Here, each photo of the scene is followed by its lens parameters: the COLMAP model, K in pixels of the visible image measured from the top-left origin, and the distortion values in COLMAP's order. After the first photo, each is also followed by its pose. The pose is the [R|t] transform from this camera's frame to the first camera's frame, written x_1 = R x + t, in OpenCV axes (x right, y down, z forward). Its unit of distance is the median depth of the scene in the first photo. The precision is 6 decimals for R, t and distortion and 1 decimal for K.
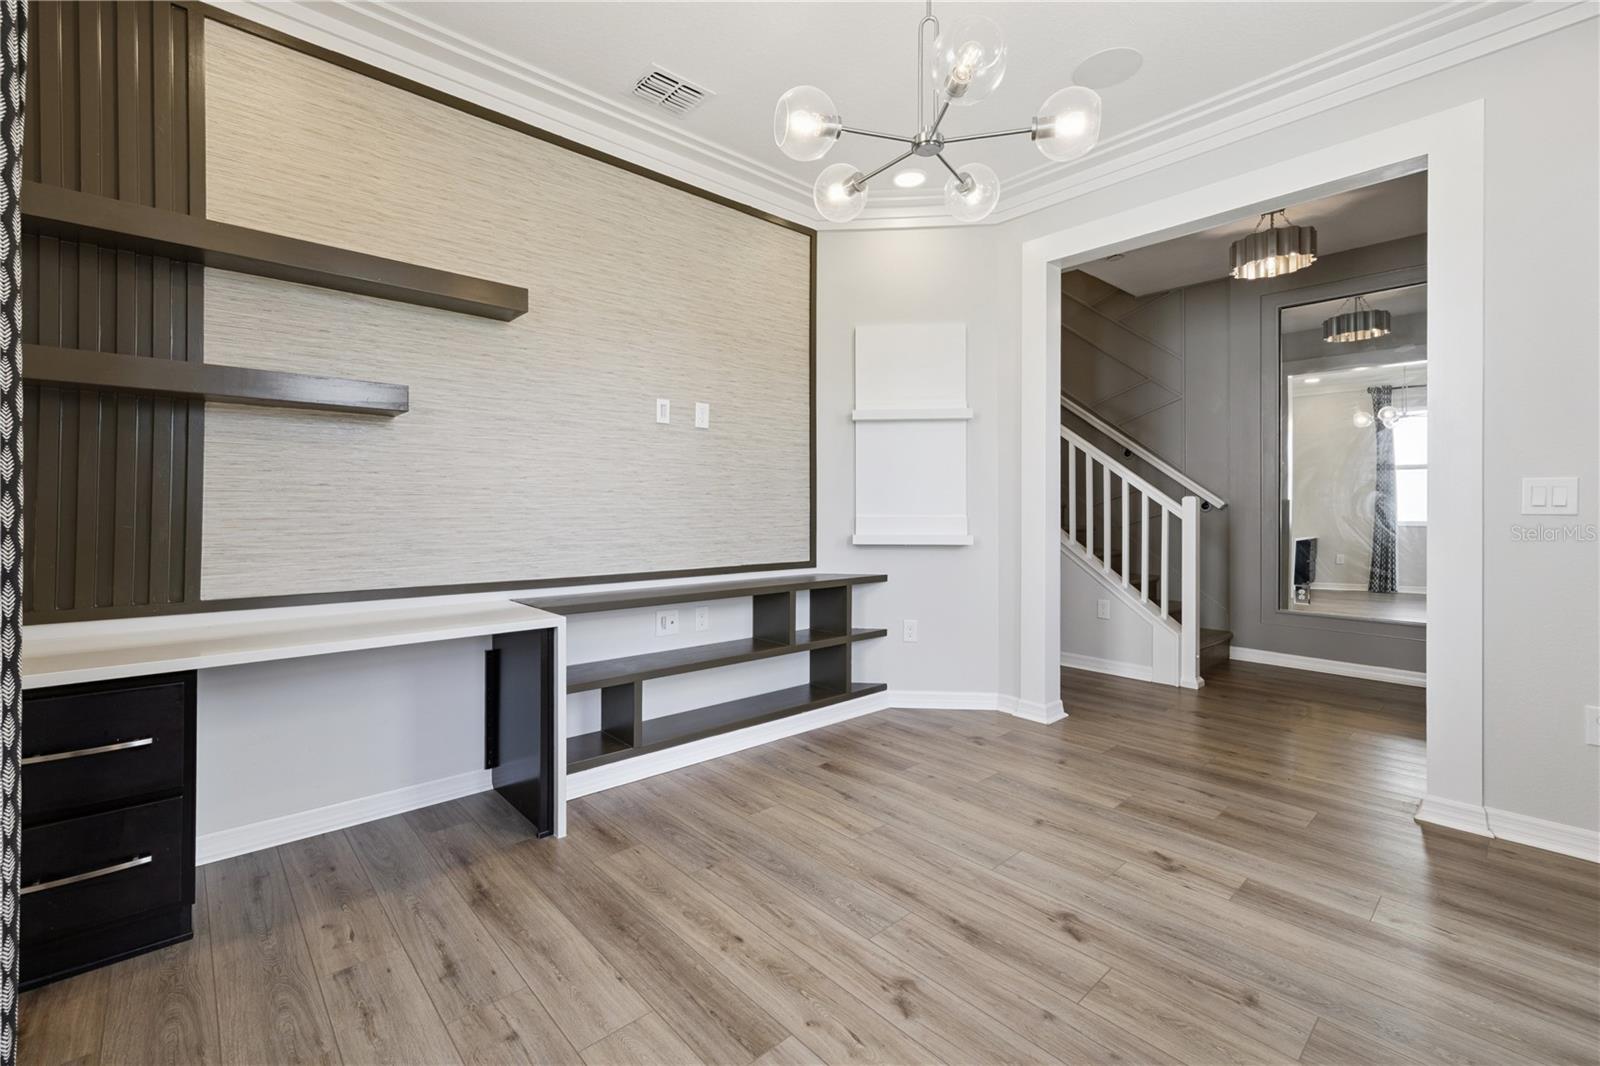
lens RADIAL K [[678.6, 0, 793.9], [0, 678.6, 507.7], [0, 0, 1]] dist [-0.002515, -0.000151]
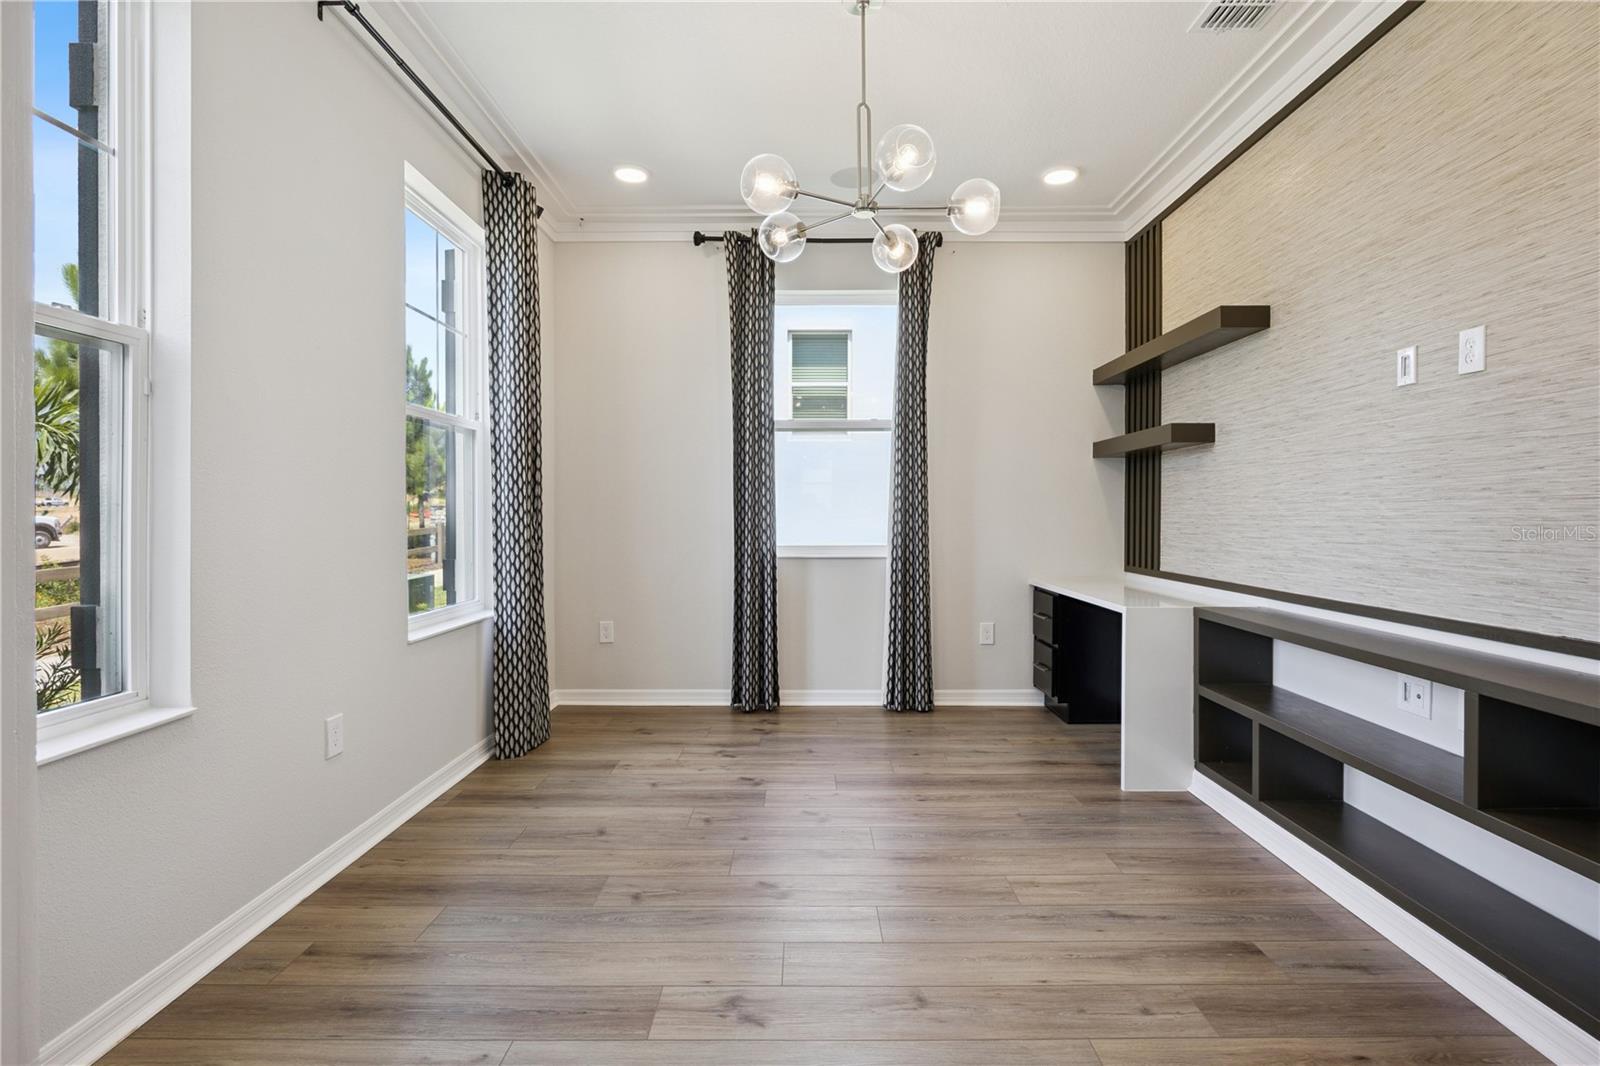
lens RADIAL K [[741.4, 0, 798.3], [0, 741.4, 511.2], [0, 0, 1]] dist [-0.016499, -0.000078]
pose [[-0.676811, -0.004679, -0.736142, 0.941029], [-0.000264, 0.999981, -0.006113, 0.001798], [0.736157, -0.003943, -0.676799, 1.364546]]
